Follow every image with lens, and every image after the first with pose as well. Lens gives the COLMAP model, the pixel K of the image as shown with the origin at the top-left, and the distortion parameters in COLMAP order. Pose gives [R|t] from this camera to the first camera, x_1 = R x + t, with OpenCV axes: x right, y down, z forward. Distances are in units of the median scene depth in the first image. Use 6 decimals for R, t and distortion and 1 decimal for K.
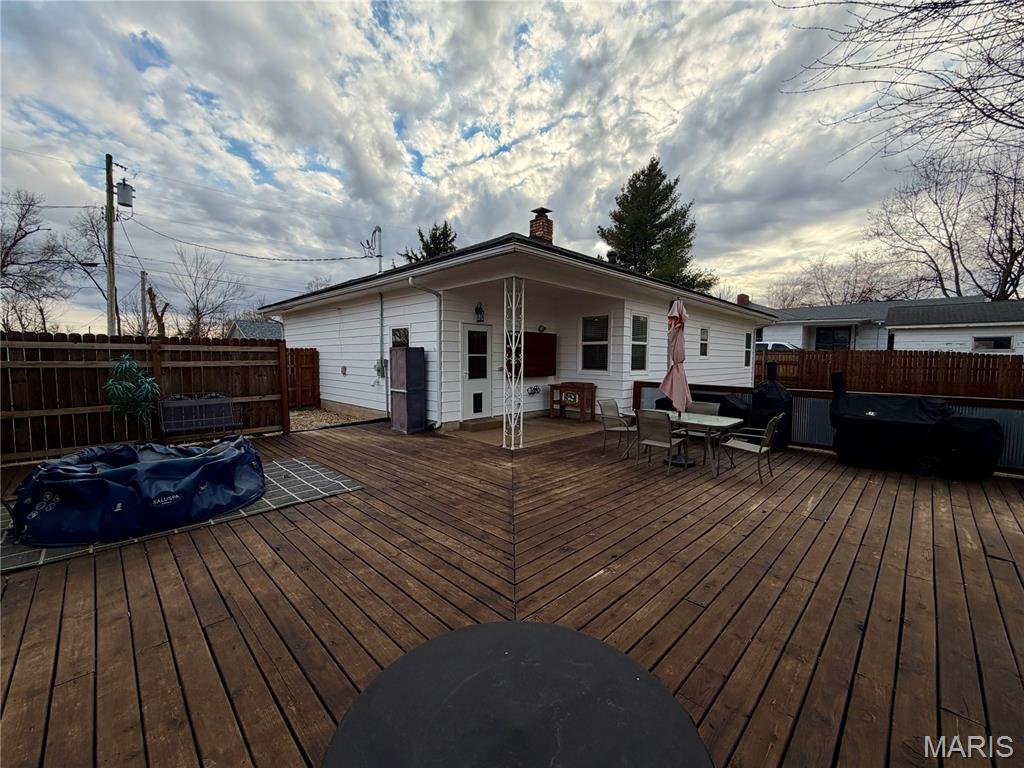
lens RADIAL K [[405.0, 0, 507.9], [0, 405.0, 382.0], [0, 0, 1]] dist [-0.002249, -0.000453]
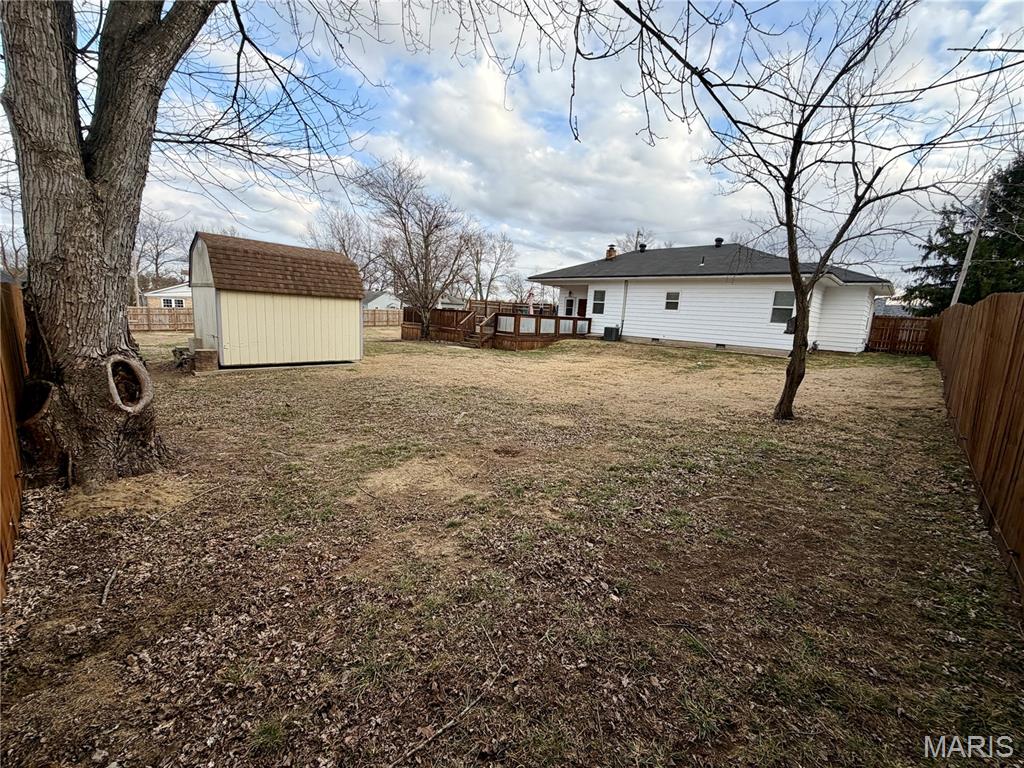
lens RADIAL K [[420.0, 0, 511.0], [0, 420.0, 363.2], [0, 0, 1]] dist [-0.001382, -0.000110]
pose [[0.029369, 0.117194, -0.992675, 2.748158], [-0.117305, 0.986645, 0.113012, 0.038864], [0.992662, 0.113126, 0.042724, 0.435537]]
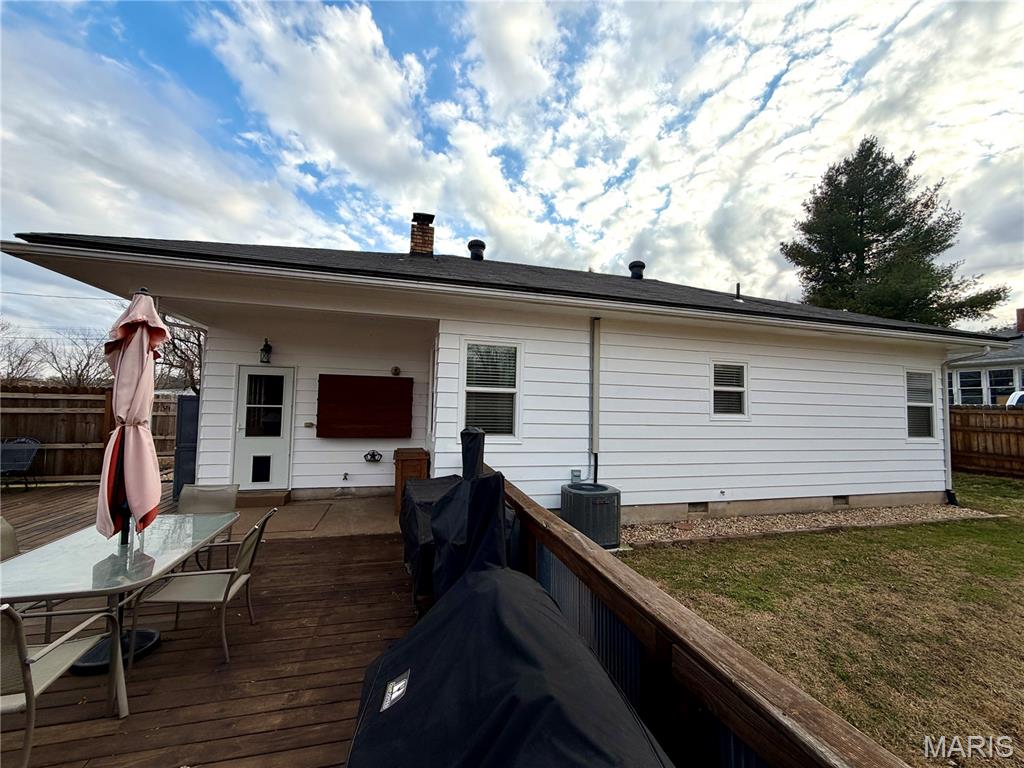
lens RADIAL K [[399.1, 0, 511.0], [0, 399.1, 386.4], [0, 0, 1]] dist [0.000809, 0.000163]
pose [[0.869637, -0.011601, -0.493556, 0.619518], [-0.047430, 0.993136, -0.106916, -0.038498], [0.491409, 0.116387, 0.863117, 0.494817]]
